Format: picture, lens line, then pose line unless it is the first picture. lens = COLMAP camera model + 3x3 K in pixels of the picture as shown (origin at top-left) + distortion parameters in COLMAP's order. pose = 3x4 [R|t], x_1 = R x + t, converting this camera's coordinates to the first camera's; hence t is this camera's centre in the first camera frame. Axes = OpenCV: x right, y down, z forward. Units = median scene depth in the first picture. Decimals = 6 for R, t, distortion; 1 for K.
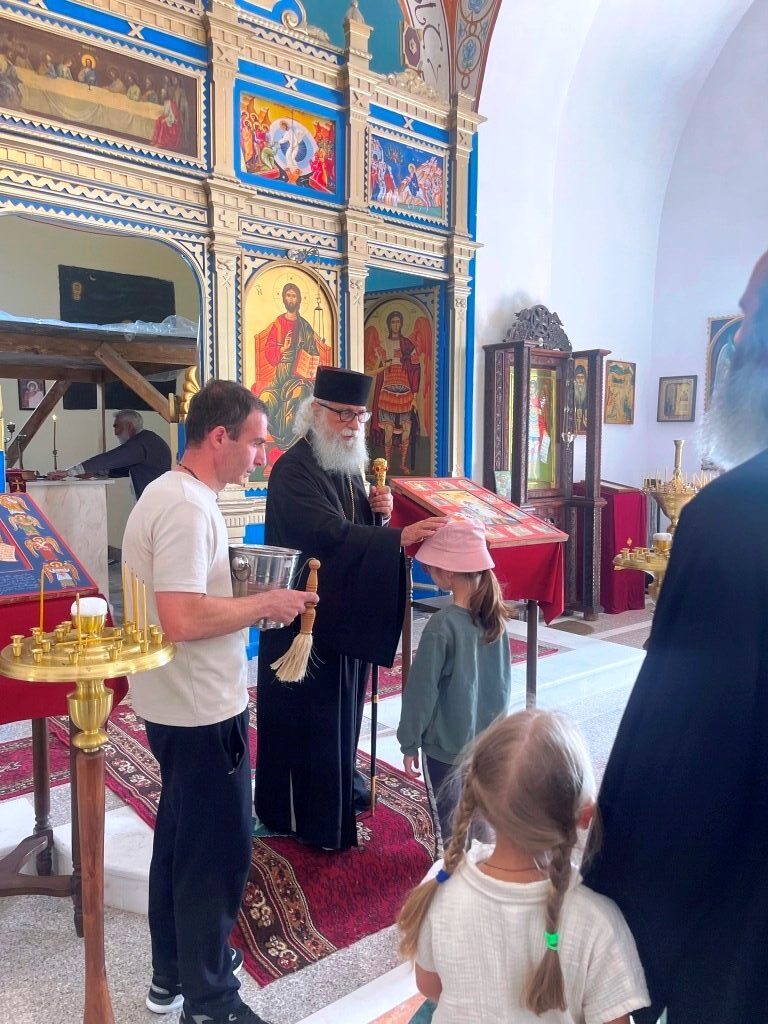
lens RADIAL K [[775.1, 0, 384.6], [0, 775.1, 520.5], [0, 0, 1]] dist [0.045567, -0.045735]
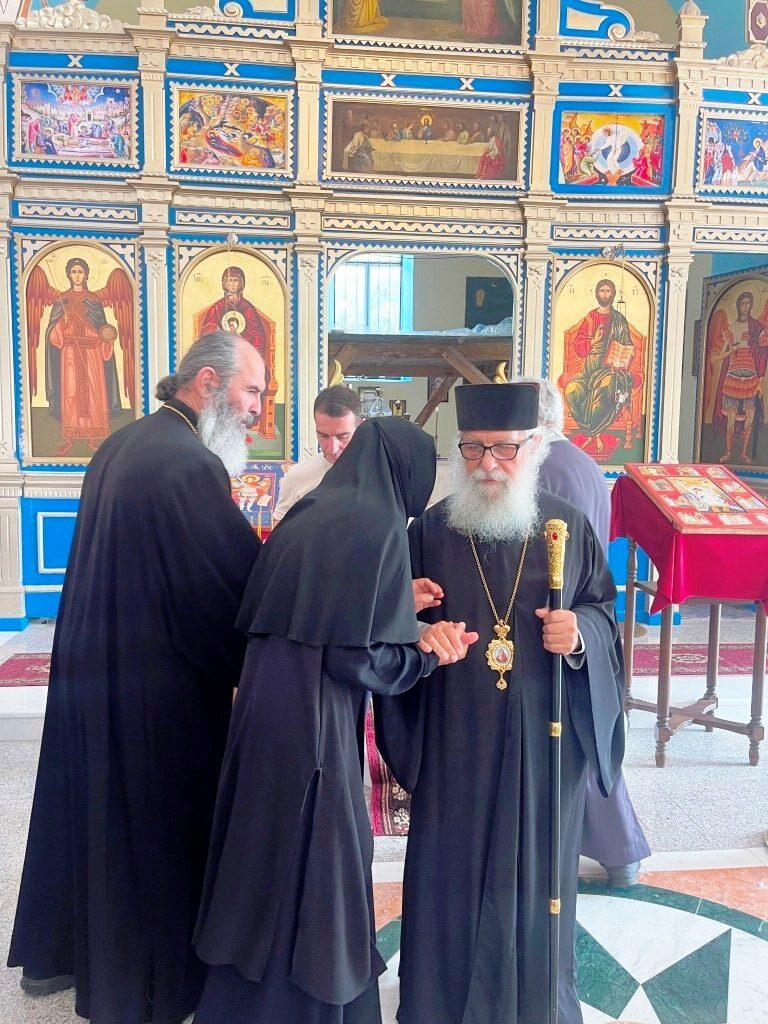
lens RADIAL K [[775.1, 0, 377.8], [0, 775.1, 504.1], [0, 0, 1]] dist [0.045567, -0.045735]
pose [[0.826042, 0.061390, -0.560255, 0.236000], [-0.064498, 0.997816, 0.014239, 0.006052], [0.559905, 0.024373, 0.828198, -0.045216]]
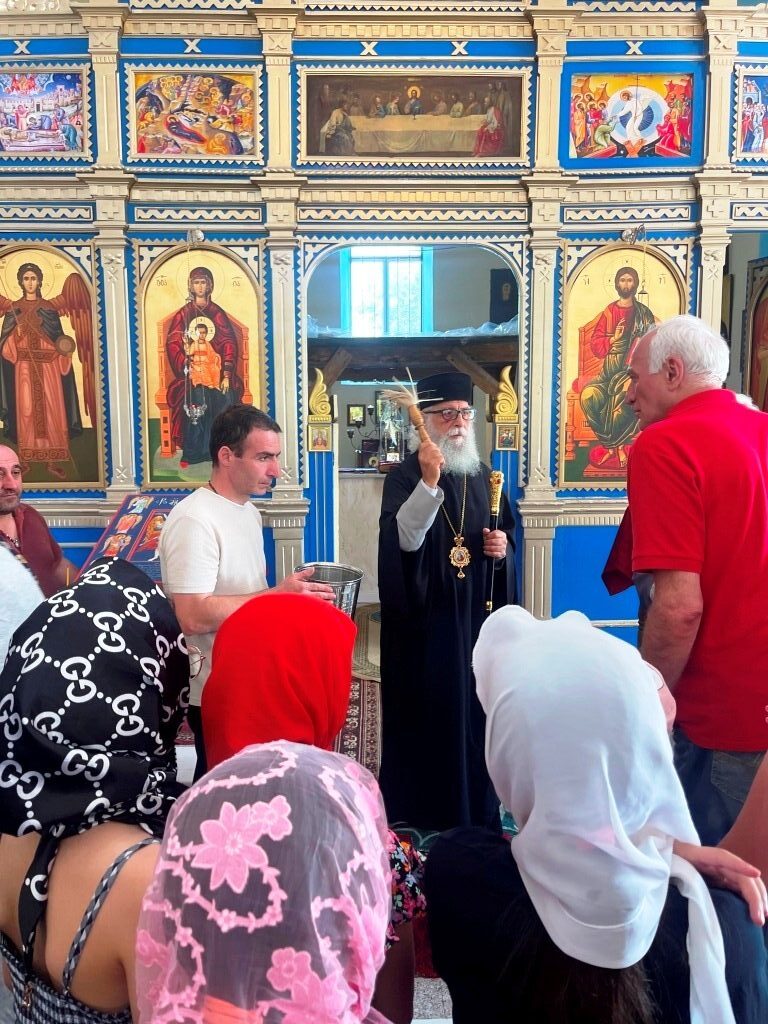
lens RADIAL K [[775.1, 0, 374.2], [0, 775.1, 505.8], [0, 0, 1]] dist [0.045567, -0.045735]
pose [[0.783190, 0.054132, -0.619422, 0.230157], [-0.050908, 0.998441, 0.022887, -0.029079], [0.619695, 0.013608, 0.784725, 0.098077]]
